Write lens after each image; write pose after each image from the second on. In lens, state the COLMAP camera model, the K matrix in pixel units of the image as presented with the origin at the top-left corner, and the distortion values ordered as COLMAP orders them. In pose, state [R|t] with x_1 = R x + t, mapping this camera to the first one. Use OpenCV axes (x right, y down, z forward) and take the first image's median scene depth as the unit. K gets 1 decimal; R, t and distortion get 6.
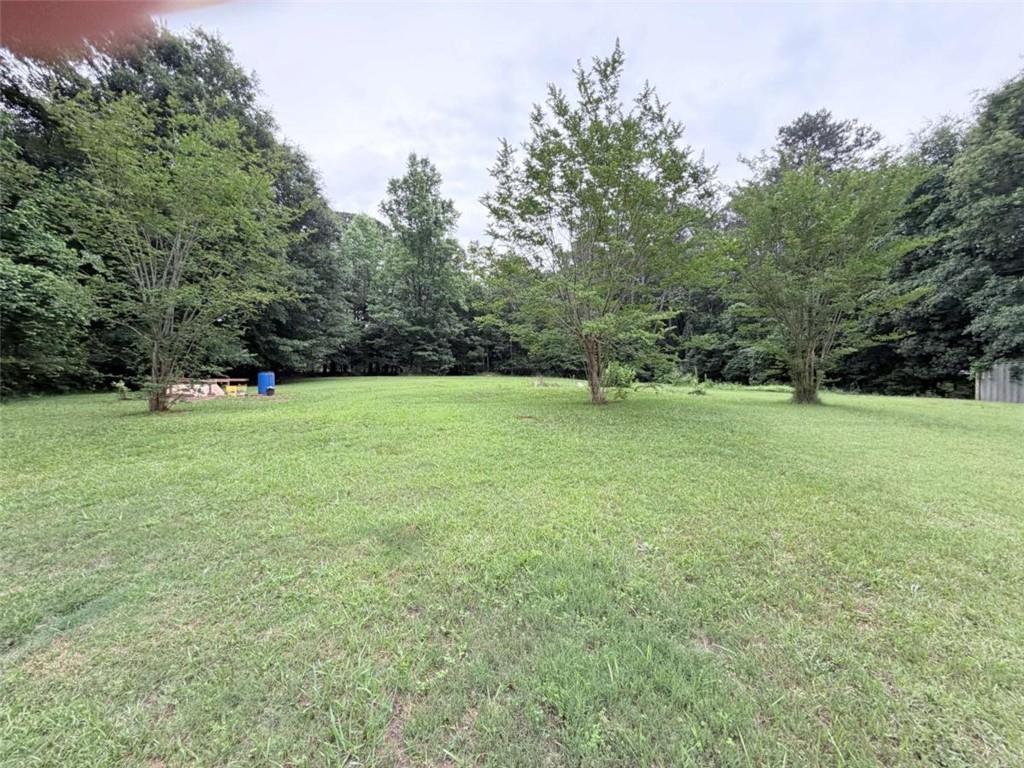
lens RADIAL K [[409.8, 0, 509.7], [0, 409.8, 385.8], [0, 0, 1]] dist [0.000573, 0.000062]
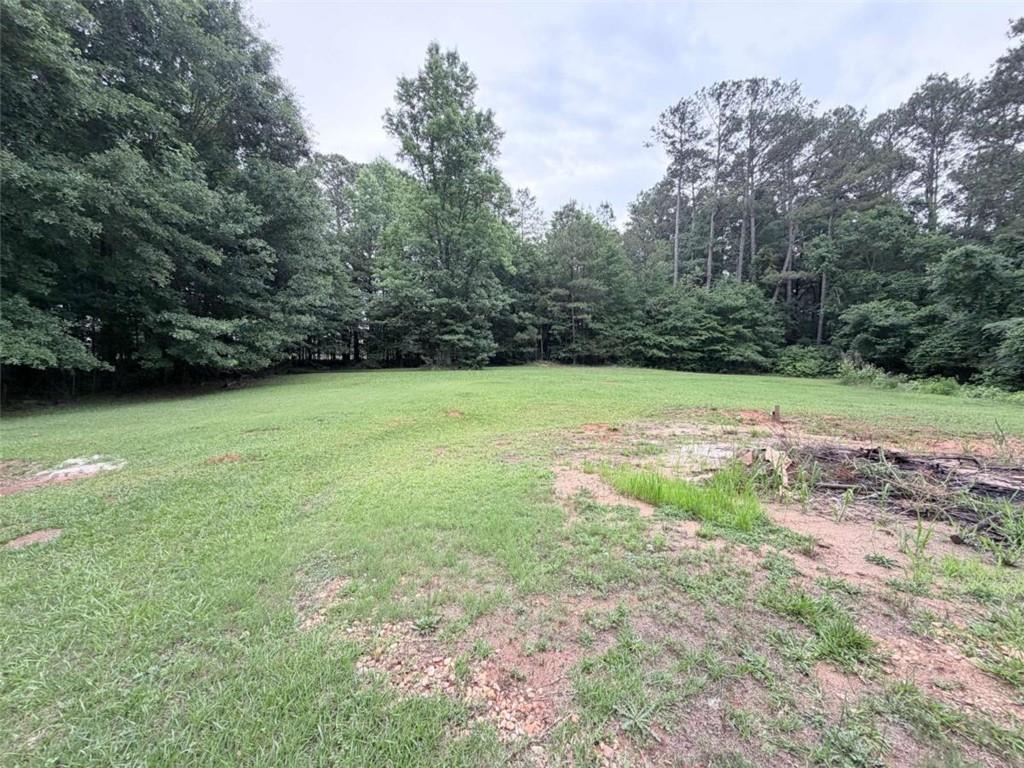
lens RADIAL K [[409.8, 0, 508.0], [0, 409.8, 387.4], [0, 0, 1]] dist [0.000573, 0.000062]
pose [[0.993102, 0.001046, -0.117247, -0.032799], [0.004972, 0.998685, 0.051022, -0.027844], [0.117146, -0.051253, 0.991791, 0.301864]]
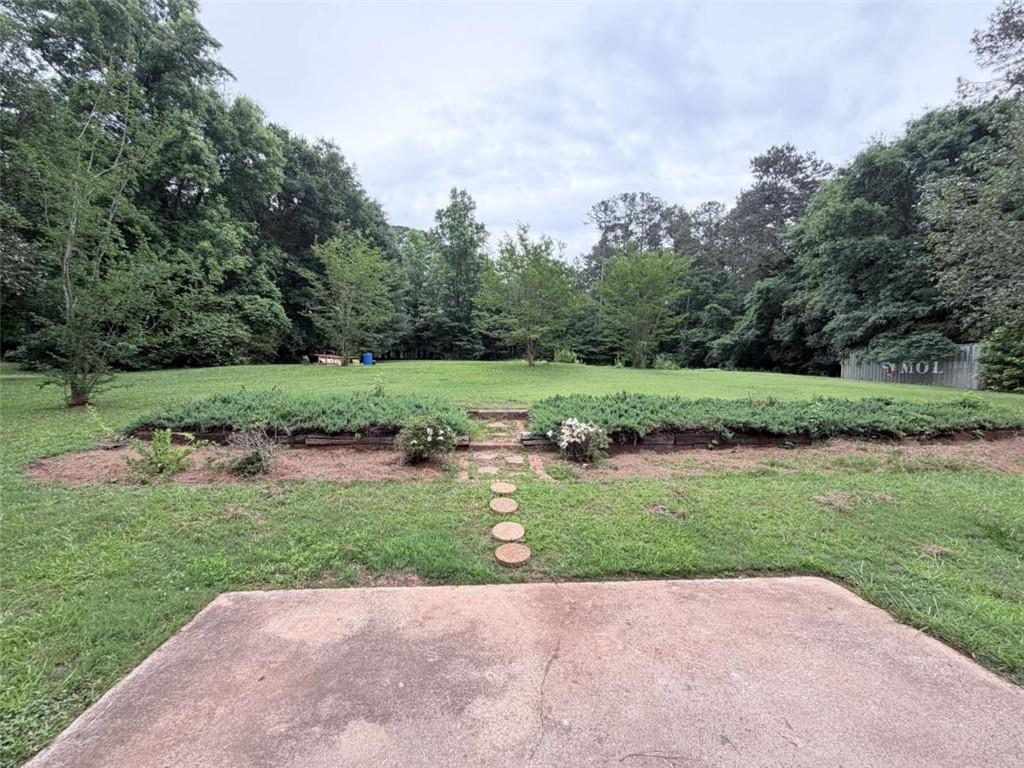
lens RADIAL K [[409.8, 0, 511.0], [0, 409.8, 385.8], [0, 0, 1]] dist [0.000573, 0.000062]
pose [[0.995373, 0.017041, -0.094561, 0.072873], [-0.014820, 0.999599, 0.024139, 0.022017], [0.094934, -0.022626, 0.995226, -0.274346]]
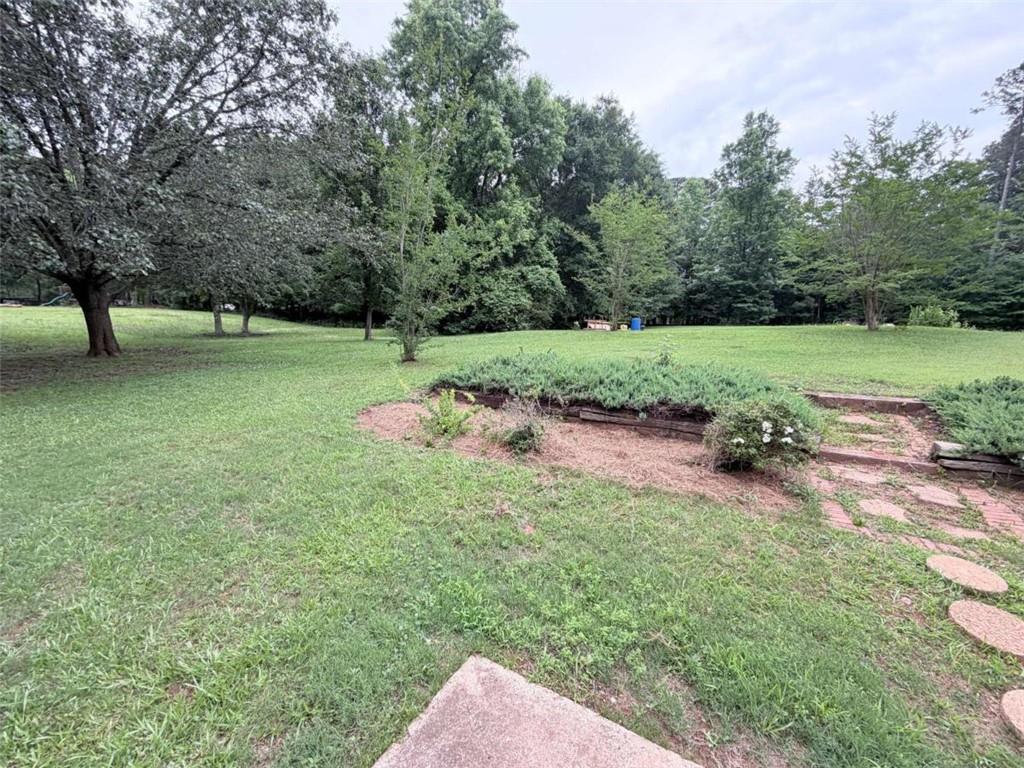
lens RADIAL K [[409.8, 0, 509.0], [0, 409.8, 385.7], [0, 0, 1]] dist [0.000573, 0.000062]
pose [[0.754701, 0.097397, -0.648799, 0.046886], [-0.028402, 0.992842, 0.116006, 0.024291], [0.655454, -0.069123, 0.752066, -0.238645]]
